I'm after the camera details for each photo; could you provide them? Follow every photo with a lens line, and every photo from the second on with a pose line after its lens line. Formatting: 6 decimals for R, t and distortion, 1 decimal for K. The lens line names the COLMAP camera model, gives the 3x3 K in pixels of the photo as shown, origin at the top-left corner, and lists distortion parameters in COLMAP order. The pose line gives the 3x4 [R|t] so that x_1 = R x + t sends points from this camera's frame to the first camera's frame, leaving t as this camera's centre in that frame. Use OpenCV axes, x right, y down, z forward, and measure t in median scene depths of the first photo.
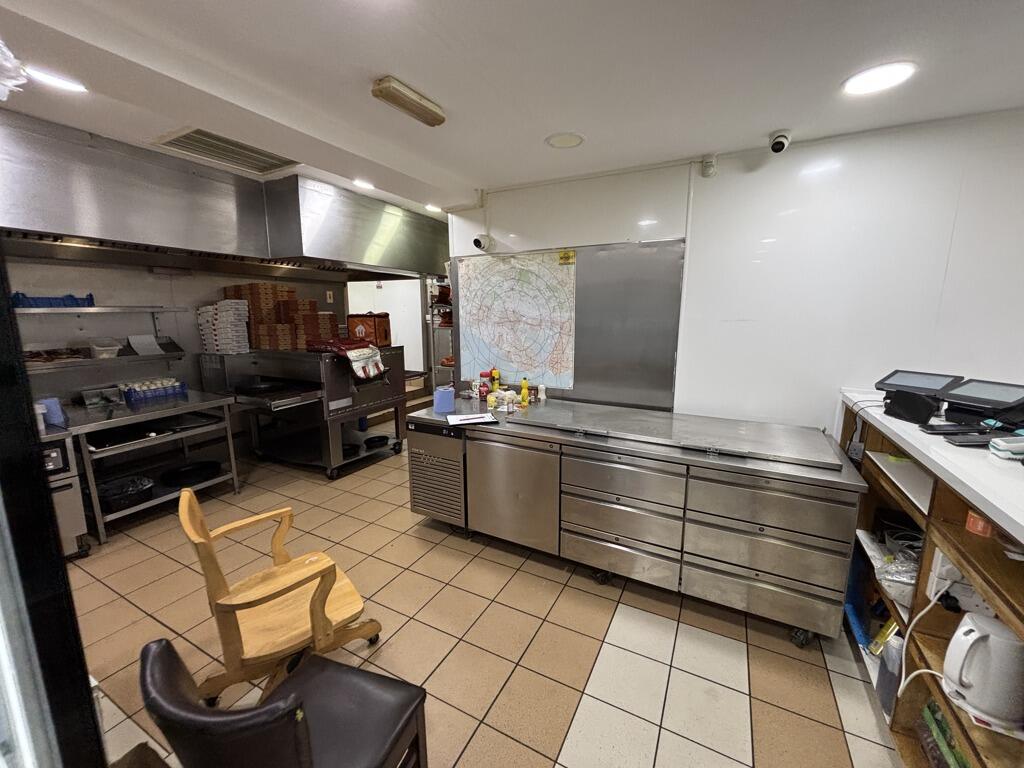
lens RADIAL K [[414.4, 0, 514.6], [0, 414.4, 391.6], [0, 0, 1]] dist [0.001954, -0.000051]
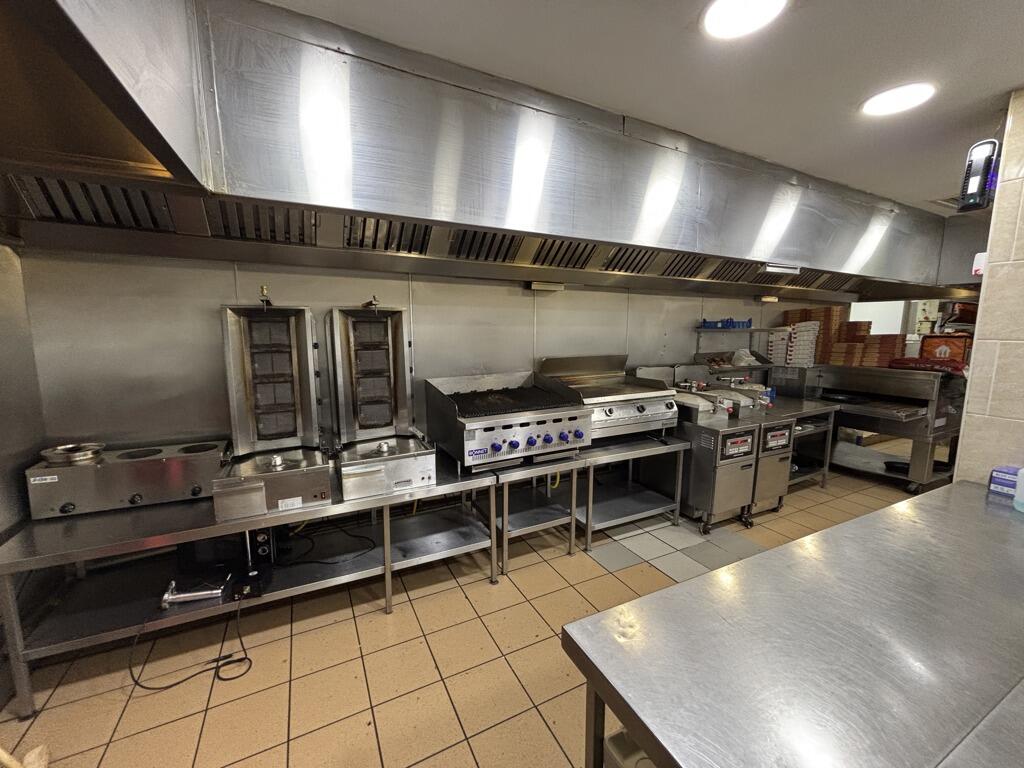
lens RADIAL K [[414.4, 0, 523.7], [0, 414.4, 383.2], [0, 0, 1]] dist [0.001954, -0.000051]
pose [[0.819491, 0.081040, -0.567333, -0.848612], [-0.113347, 0.993316, -0.021836, 0.087971], [0.561771, 0.082200, 0.823199, -0.518683]]
